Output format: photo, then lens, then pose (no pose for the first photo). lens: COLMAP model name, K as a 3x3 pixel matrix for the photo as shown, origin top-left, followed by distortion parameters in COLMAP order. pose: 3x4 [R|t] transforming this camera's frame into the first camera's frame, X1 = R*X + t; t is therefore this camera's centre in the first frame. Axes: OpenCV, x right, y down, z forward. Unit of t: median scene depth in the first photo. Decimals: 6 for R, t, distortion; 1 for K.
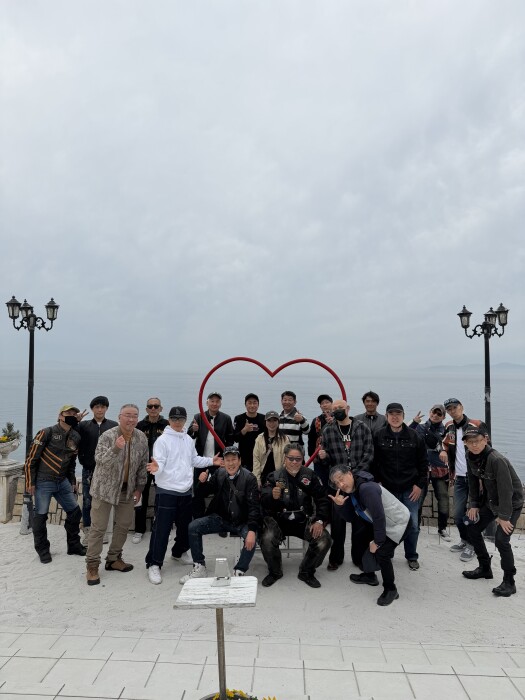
lens RADIAL K [[496.5, 0, 262.5], [0, 496.5, 350.0], [0, 0, 1]] dist [0.059830, -0.068277]
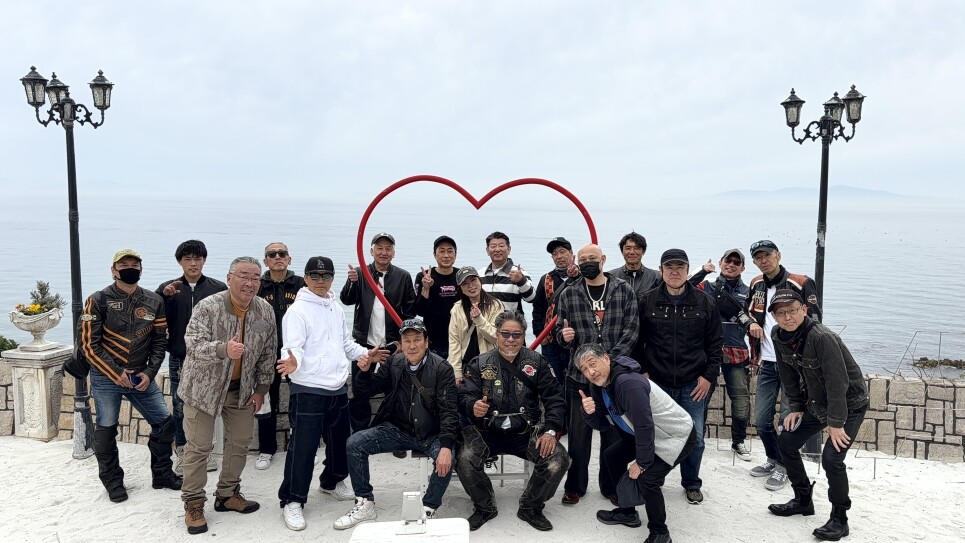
lens RADIAL K [[953.6, 0, 482.5], [0, 953.6, 271.5], [0, 0, 1]] dist [0.007648, 0.001377]
pose [[0.999711, -0.004117, 0.023667, -0.002110], [0.000749, 0.990067, 0.140591, -0.033428], [-0.024010, -0.140533, 0.989785, -0.172618]]
